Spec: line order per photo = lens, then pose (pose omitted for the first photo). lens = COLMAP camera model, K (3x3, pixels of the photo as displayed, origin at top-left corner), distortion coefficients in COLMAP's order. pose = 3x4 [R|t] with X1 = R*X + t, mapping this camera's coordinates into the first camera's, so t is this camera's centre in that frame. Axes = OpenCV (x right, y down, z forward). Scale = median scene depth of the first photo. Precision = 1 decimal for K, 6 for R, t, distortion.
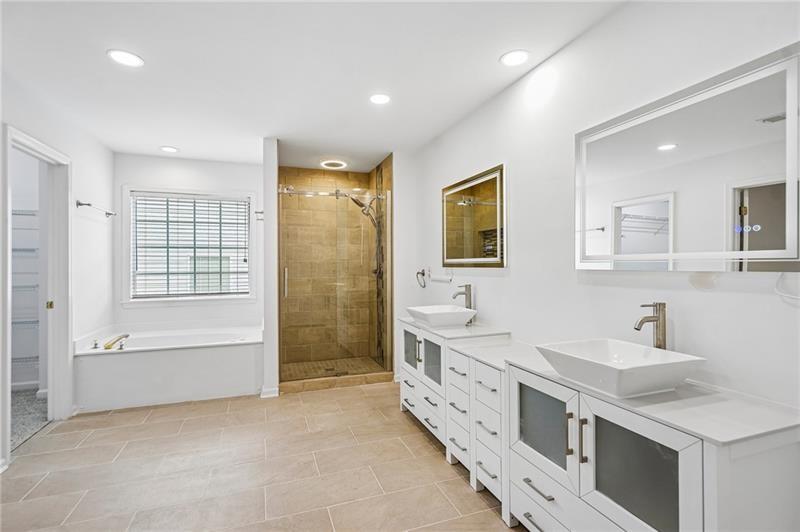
lens RADIAL K [[379.2, 0, 399.0], [0, 379.2, 264.6], [0, 0, 1]] dist [-0.031101, -0.000398]
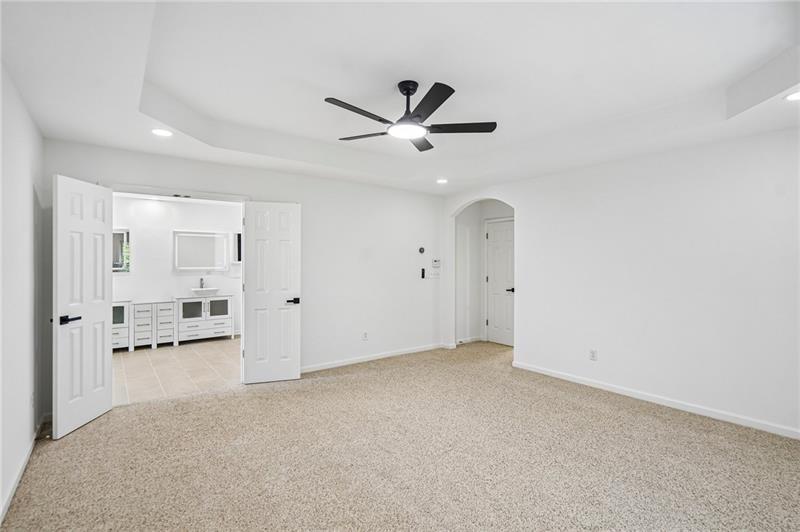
lens RADIAL K [[379.2, 0, 398.8], [0, 379.2, 263.7], [0, 0, 1]] dist [-0.031101, -0.000398]
pose [[-0.298819, -0.003526, 0.954303, -3.812090], [-0.000376, 0.999994, 0.003577, -0.081269], [-0.954310, 0.000710, -0.298818, 0.086015]]
